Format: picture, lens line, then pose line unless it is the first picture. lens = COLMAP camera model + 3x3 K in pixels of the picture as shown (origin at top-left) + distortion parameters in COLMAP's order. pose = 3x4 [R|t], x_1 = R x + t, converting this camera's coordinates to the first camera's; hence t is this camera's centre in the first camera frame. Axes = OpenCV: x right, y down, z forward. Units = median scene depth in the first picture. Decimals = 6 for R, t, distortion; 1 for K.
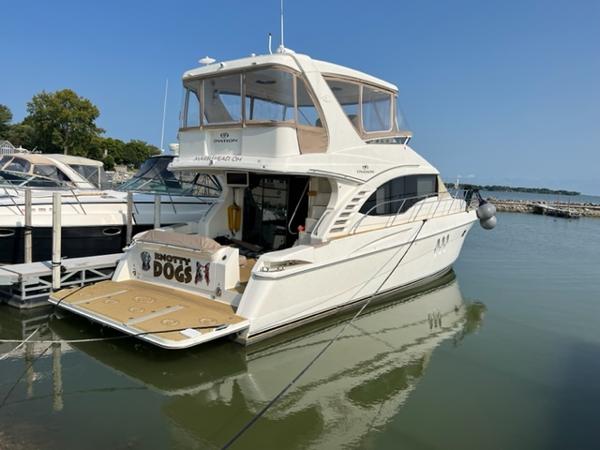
lens RADIAL K [[447.7, 0, 300.1], [0, 447.7, 235.7], [0, 0, 1]] dist [0.045735, -0.003099]
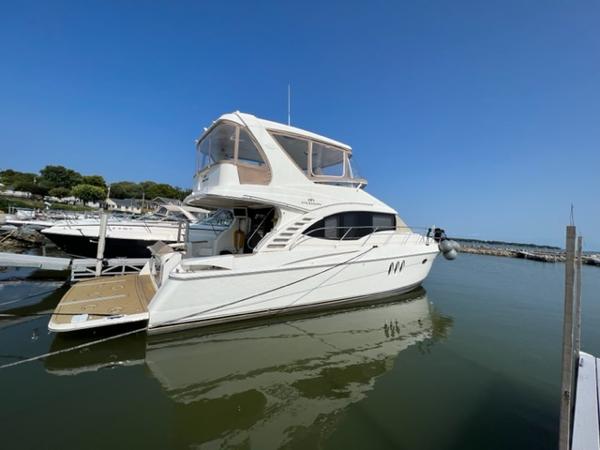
lens RADIAL K [[240.4, 0, 300.0], [0, 240.4, 225.0], [0, 0, 1]] dist [-0.000984, -0.000194]
pose [[0.961911, 0.016871, -0.272843, 0.311244], [-0.059287, 0.987213, -0.147972, 0.023815], [0.266858, 0.158512, 0.950611, 0.346841]]
